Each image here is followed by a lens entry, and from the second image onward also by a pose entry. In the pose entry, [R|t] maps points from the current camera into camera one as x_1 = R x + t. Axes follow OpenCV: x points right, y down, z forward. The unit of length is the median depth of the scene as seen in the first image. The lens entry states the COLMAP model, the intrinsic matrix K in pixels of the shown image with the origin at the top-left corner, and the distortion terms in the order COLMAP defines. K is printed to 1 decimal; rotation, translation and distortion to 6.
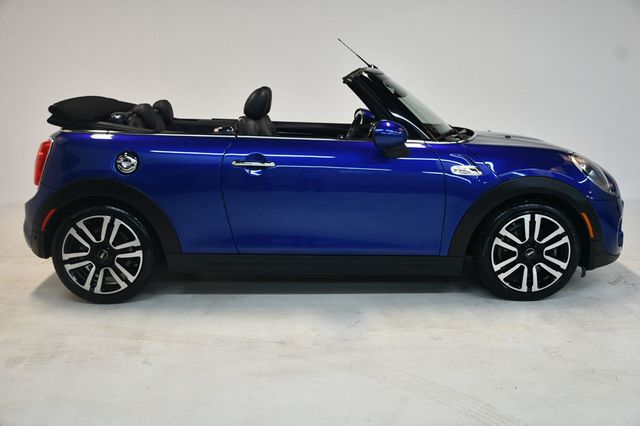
lens RADIAL K [[647.2, 0, 320.0], [0, 647.2, 213.0], [0, 0, 1]] dist [-0.011231, -0.017794]
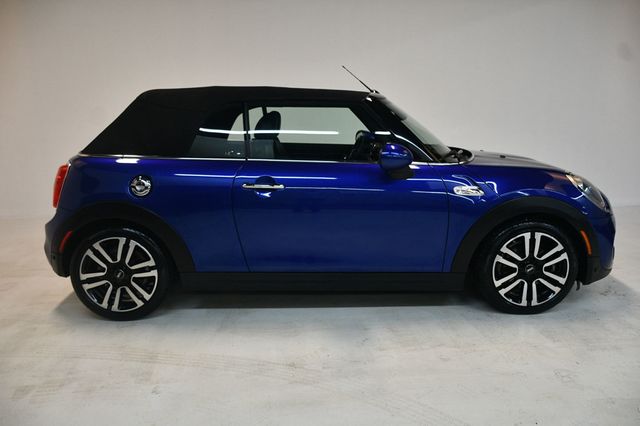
lens RADIAL K [[493.1, 0, 320.0], [0, 493.1, 213.0], [0, 0, 1]] dist [0.005947, -0.006492]
pose [[0.999957, -0.009186, 0.001013, -0.012735], [0.009173, 0.999884, 0.012143, -0.041312], [-0.001125, -0.012133, 0.999926, 0.207016]]
